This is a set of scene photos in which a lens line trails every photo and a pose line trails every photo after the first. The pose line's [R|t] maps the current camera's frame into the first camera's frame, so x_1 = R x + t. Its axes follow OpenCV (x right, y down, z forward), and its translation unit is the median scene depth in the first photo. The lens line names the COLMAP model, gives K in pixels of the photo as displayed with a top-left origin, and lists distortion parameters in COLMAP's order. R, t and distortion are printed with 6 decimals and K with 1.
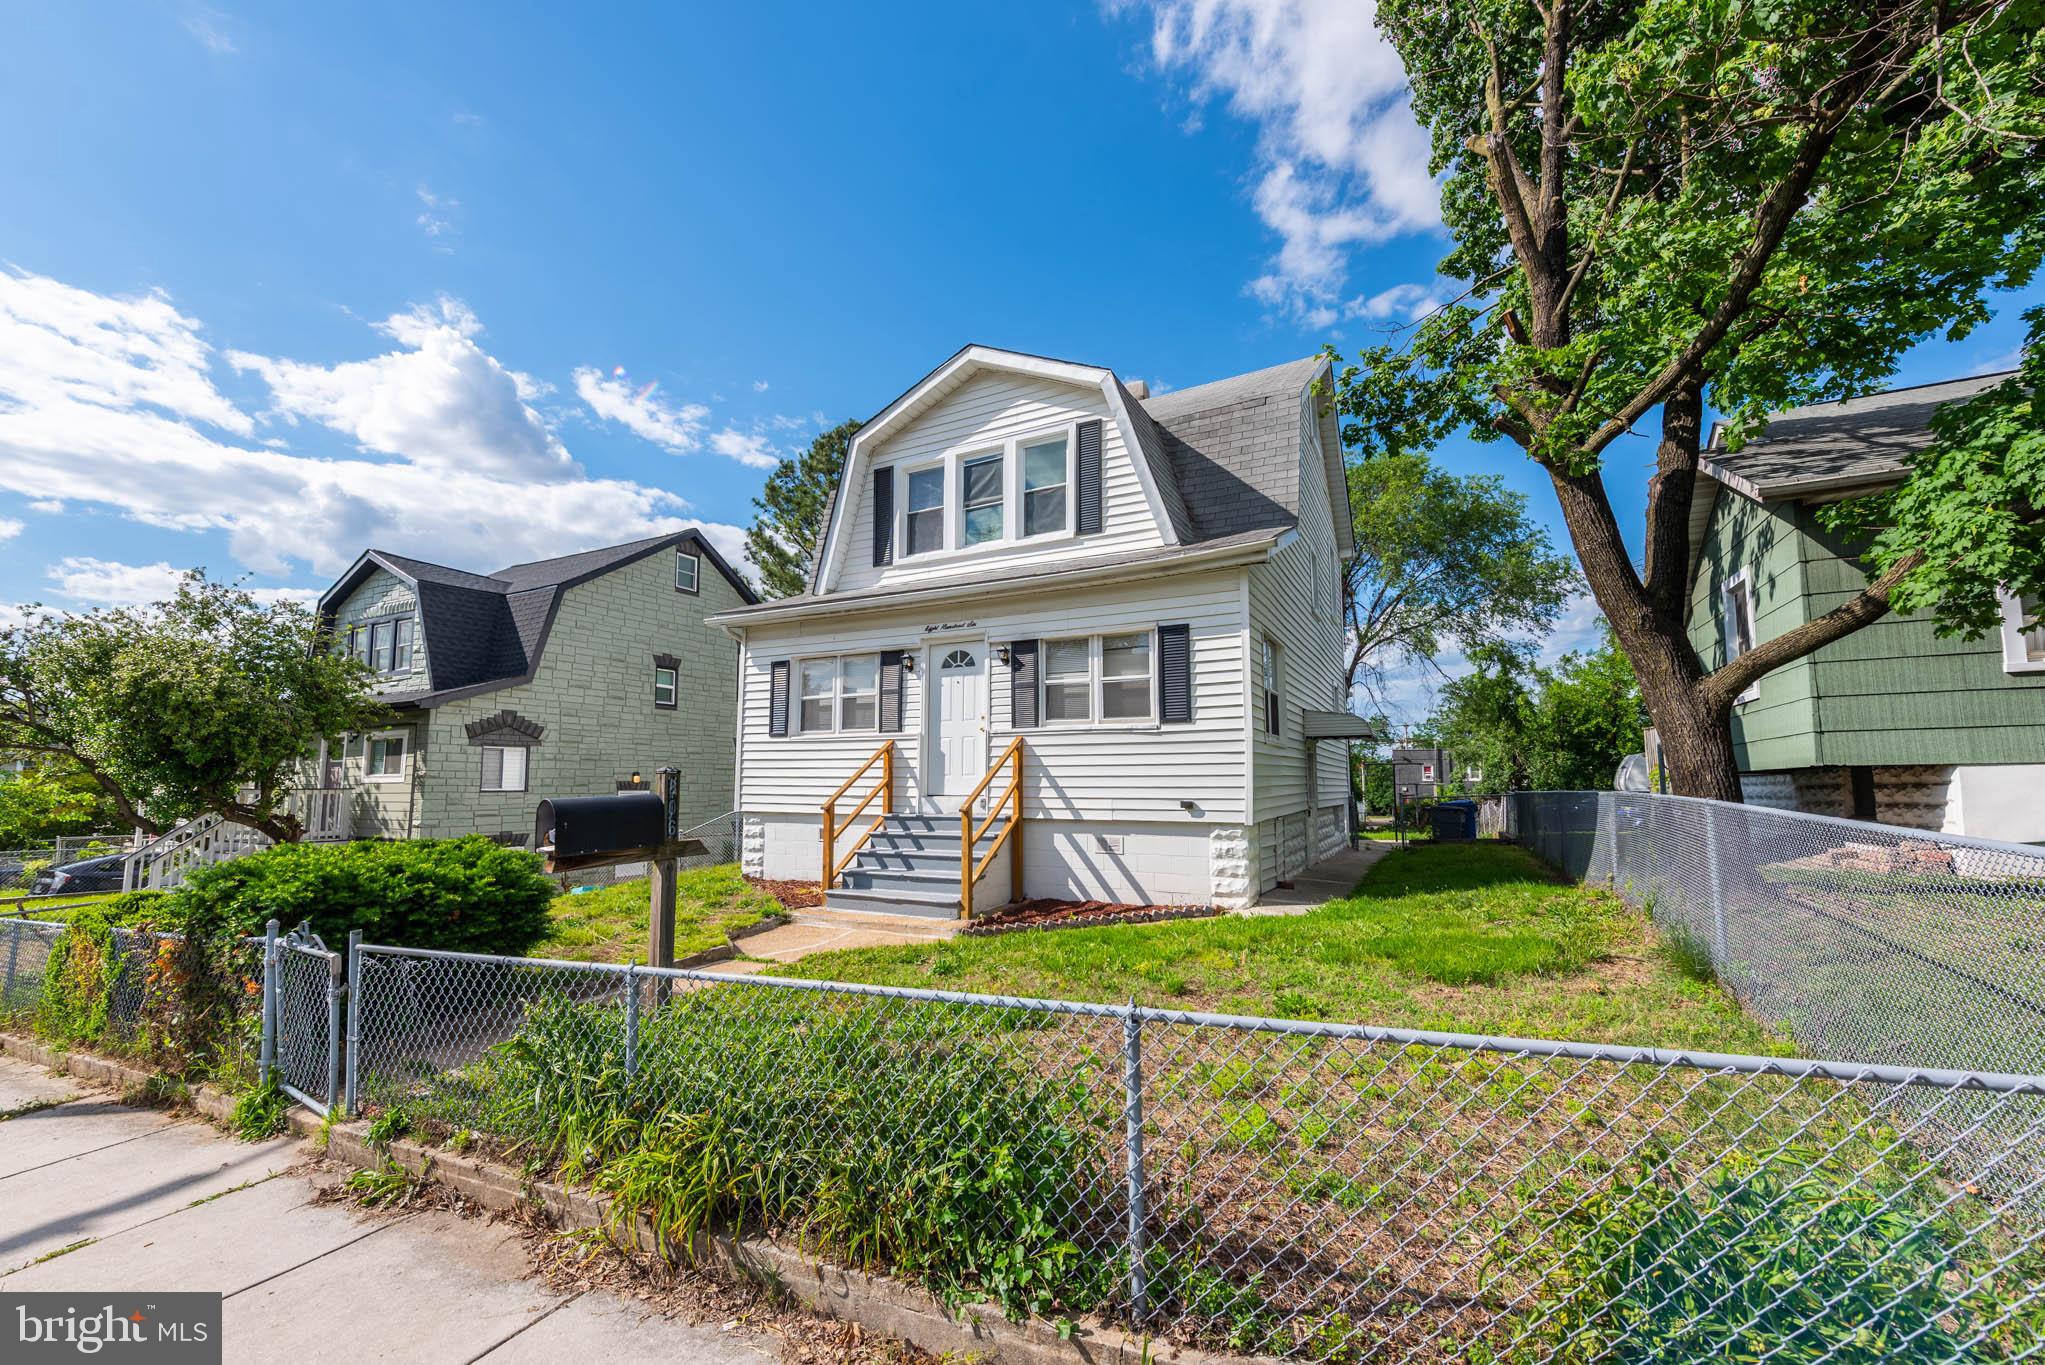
lens RADIAL K [[790.0, 0, 1022.5], [0, 790.0, 682.5], [0, 0, 1]] dist [-0.011220, 0.000072]
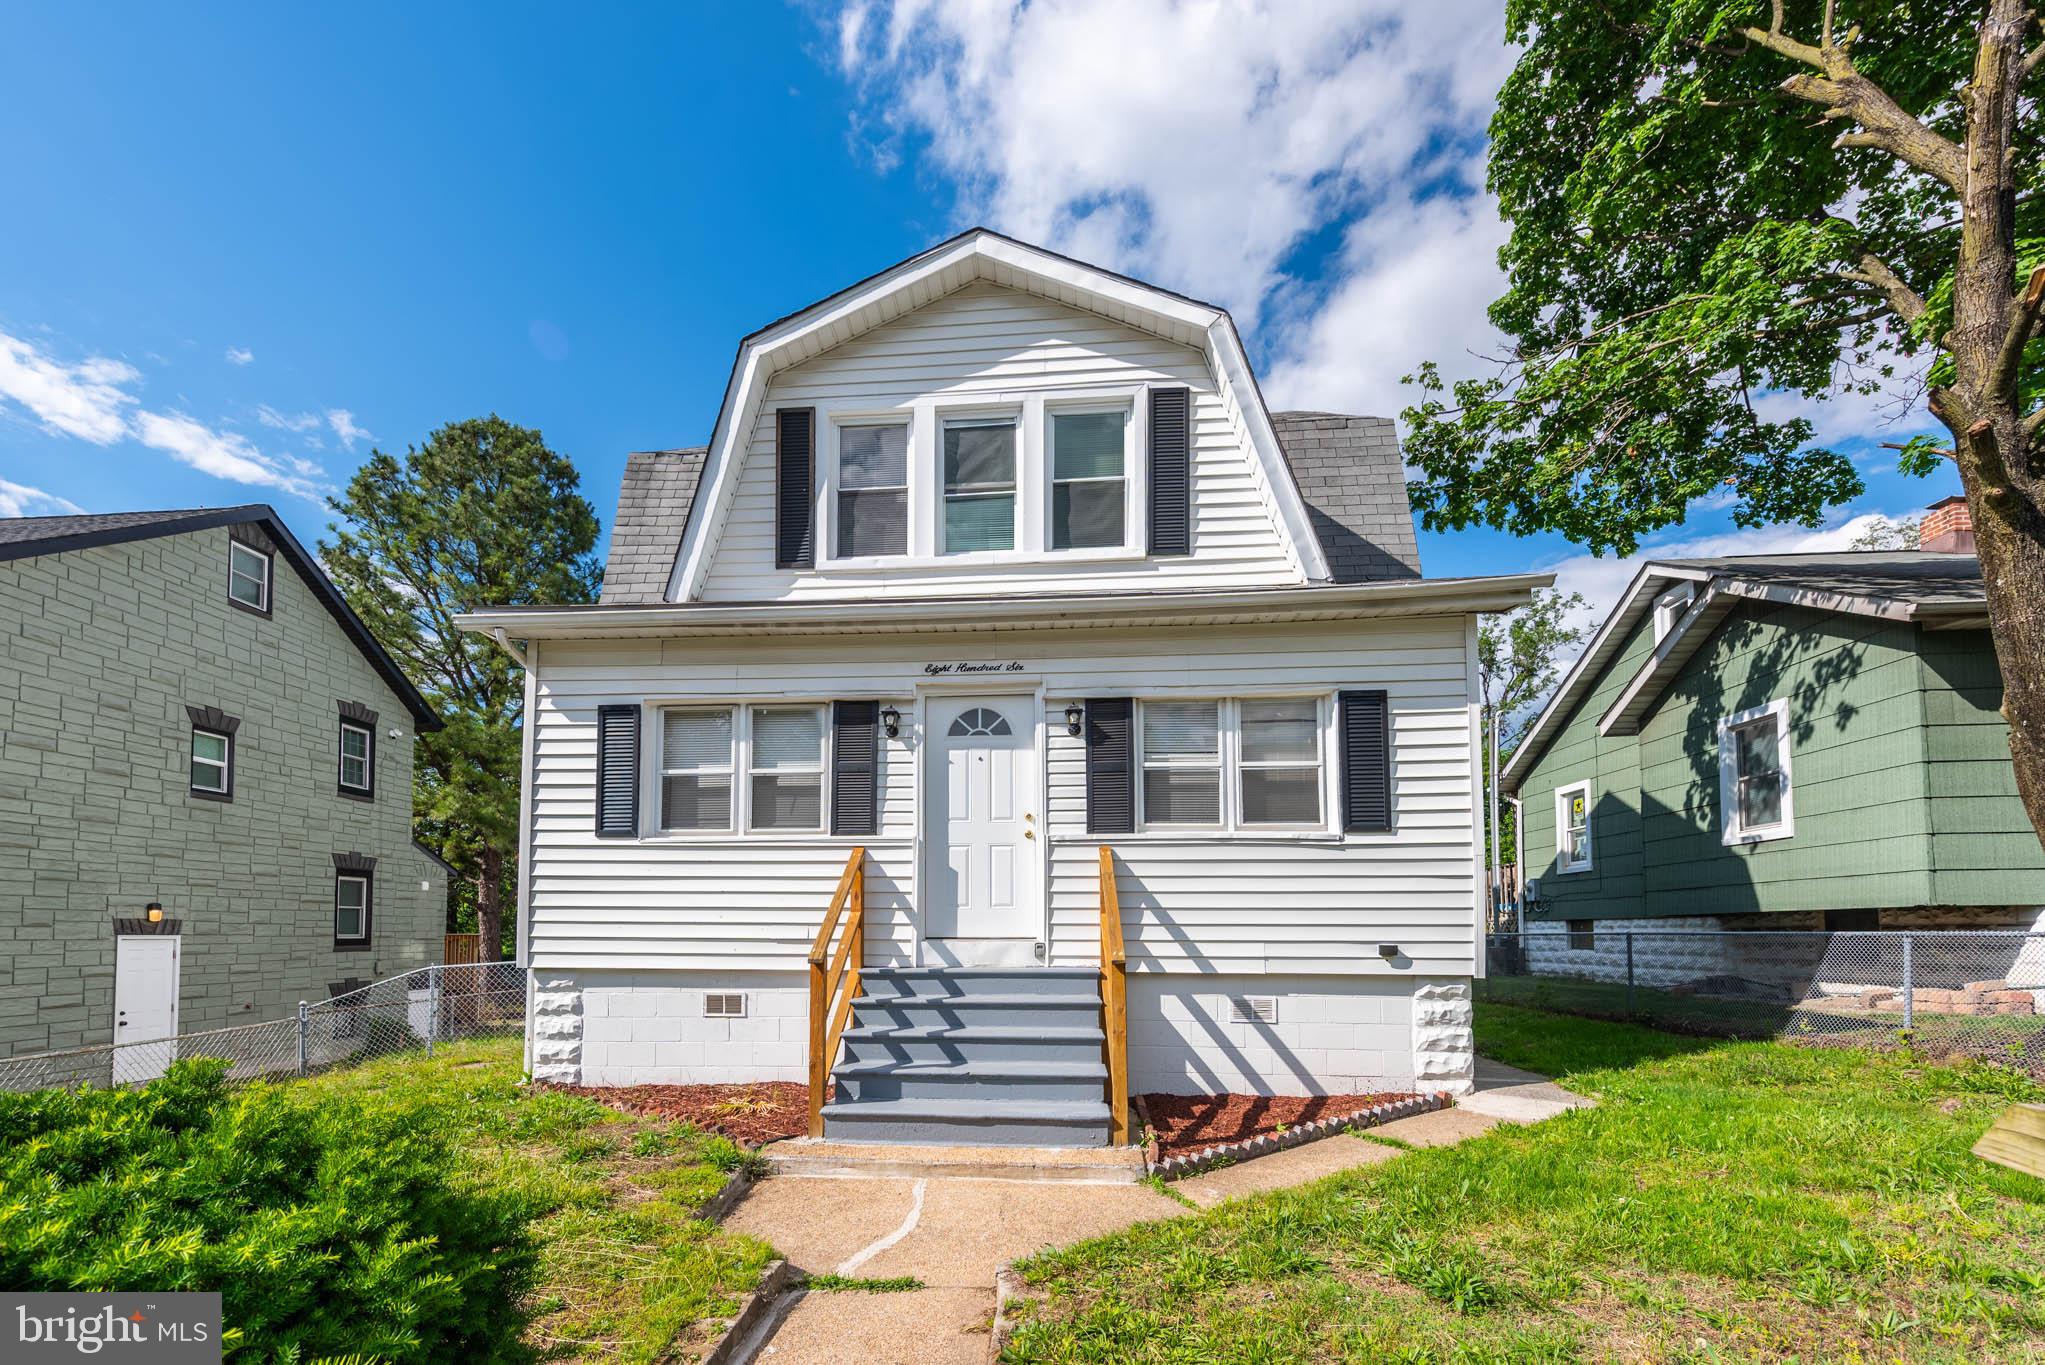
lens RADIAL K [[872.0, 0, 1017.4], [0, 872.0, 859.8], [0, 0, 1]] dist [0.001591, -0.000381]
pose [[0.923706, 0.032514, 0.381719, -0.318189], [-0.051329, 0.997912, 0.039209, 0.051411], [-0.379647, -0.055811, 0.923446, 0.346693]]
